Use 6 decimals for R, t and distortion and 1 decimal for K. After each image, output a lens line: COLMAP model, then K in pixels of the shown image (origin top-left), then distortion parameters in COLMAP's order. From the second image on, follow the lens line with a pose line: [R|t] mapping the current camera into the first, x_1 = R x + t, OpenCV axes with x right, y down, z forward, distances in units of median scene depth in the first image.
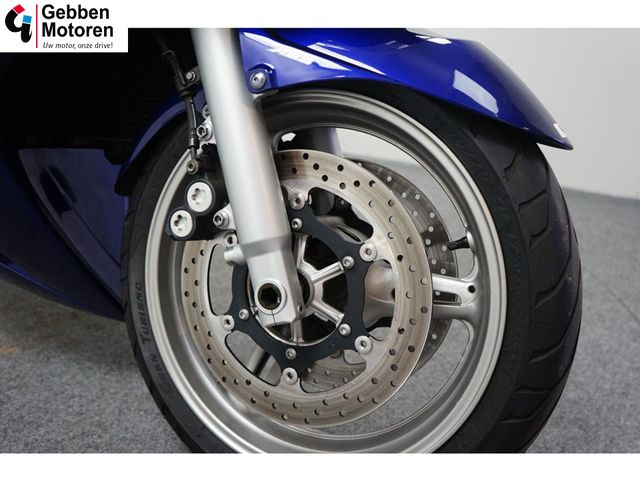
lens RADIAL K [[568.3, 0, 320.0], [0, 568.3, 240.0], [0, 0, 1]] dist [-0.000945, 0.004009]
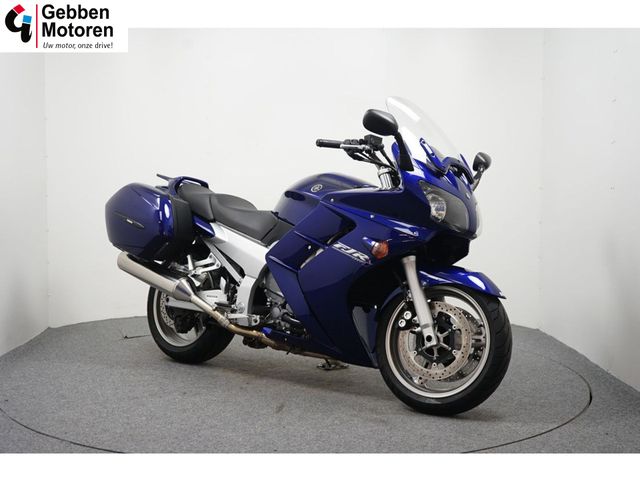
lens RADIAL K [[883.6, 0, 320.0], [0, 883.6, 240.0], [0, 0, 1]] dist [0.015918, 0.005069]
pose [[0.992718, -0.038600, -0.114113, -0.104902], [0.005369, 0.960510, -0.278194, 1.040385], [0.120345, 0.275555, 0.953722, -4.629915]]
